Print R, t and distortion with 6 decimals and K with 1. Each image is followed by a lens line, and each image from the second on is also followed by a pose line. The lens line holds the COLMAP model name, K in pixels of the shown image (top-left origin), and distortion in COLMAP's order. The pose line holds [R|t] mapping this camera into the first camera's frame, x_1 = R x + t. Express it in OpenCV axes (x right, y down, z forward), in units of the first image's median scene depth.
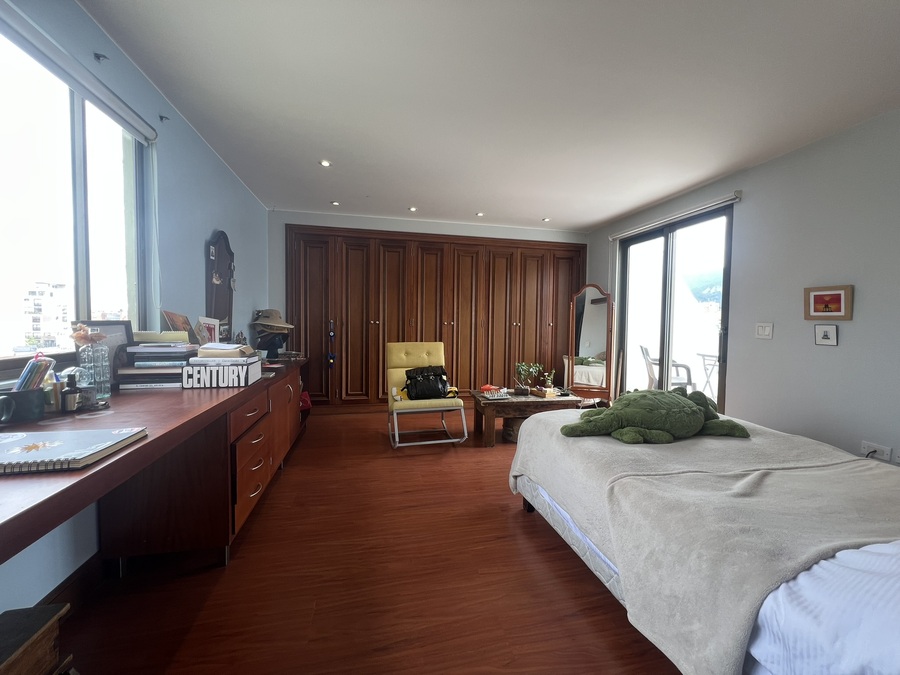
lens RADIAL K [[359.8, 0, 450.0], [0, 359.8, 337.5], [0, 0, 1]] dist [-0.000203, 0.000001]
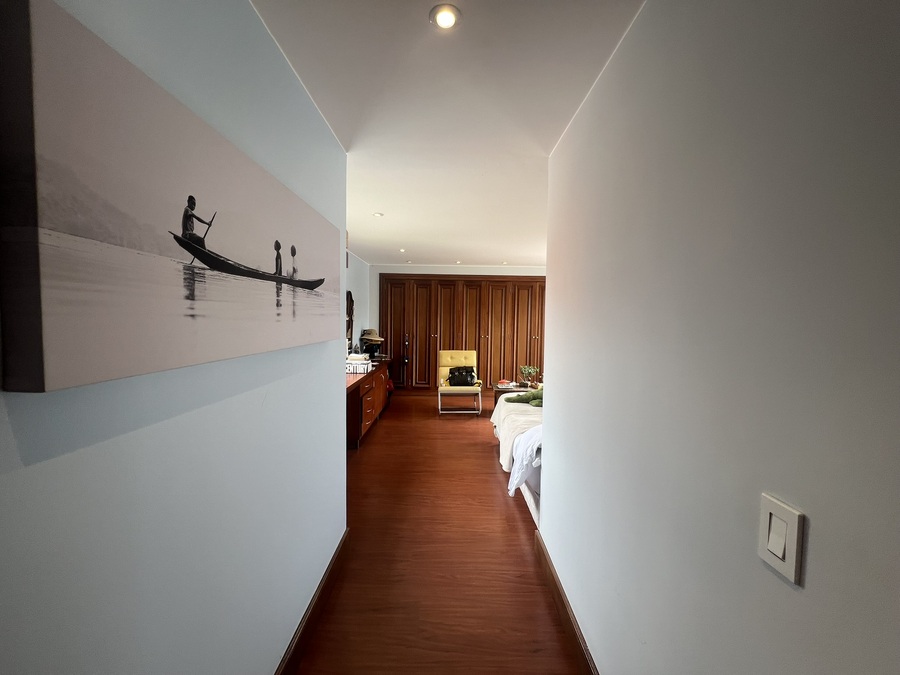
lens RADIAL K [[359.8, 0, 450.0], [0, 359.8, 337.5], [0, 0, 1]] dist [-0.000203, 0.000001]
pose [[0.976316, 0.012018, -0.216015, 0.206570], [-0.010930, 0.999921, 0.006234, -0.052127], [0.216073, -0.003725, 0.976370, -0.518426]]
